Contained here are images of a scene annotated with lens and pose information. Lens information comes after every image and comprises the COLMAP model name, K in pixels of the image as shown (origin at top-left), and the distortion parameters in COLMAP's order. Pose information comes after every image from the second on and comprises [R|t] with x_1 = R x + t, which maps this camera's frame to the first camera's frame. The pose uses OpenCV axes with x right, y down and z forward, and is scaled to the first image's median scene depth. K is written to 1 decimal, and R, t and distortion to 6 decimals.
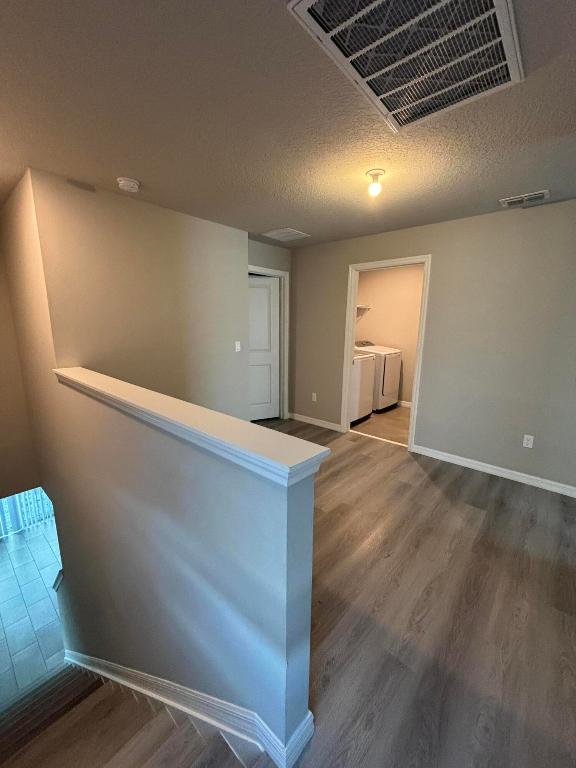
lens RADIAL K [[307.2, 0, 285.8], [0, 307.2, 381.7], [0, 0, 1]] dist [-0.001499, -0.000321]
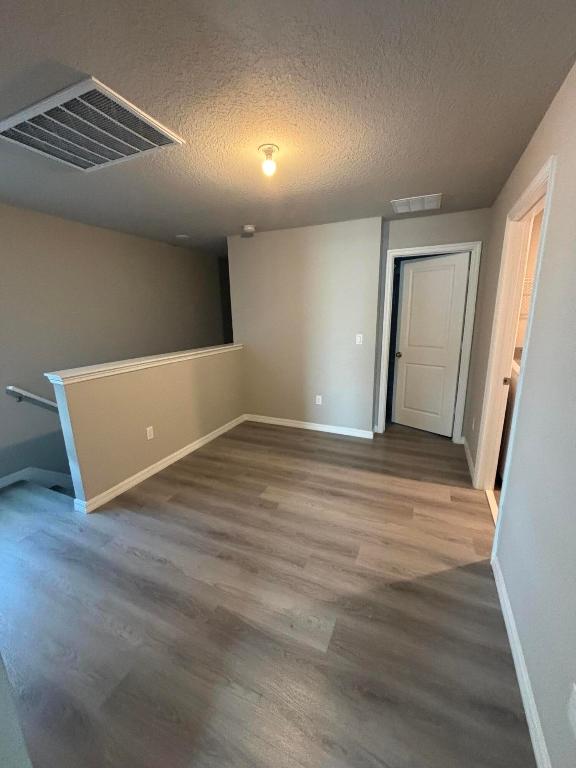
lens RADIAL K [[310.9, 0, 294.5], [0, 310.9, 383.3], [0, 0, 1]] dist [0.000672, -0.000182]
pose [[0.304178, 0.194731, -0.932500, 1.093652], [-0.159298, 0.975498, 0.151747, -0.142179], [0.939202, 0.102387, 0.327745, 0.718382]]
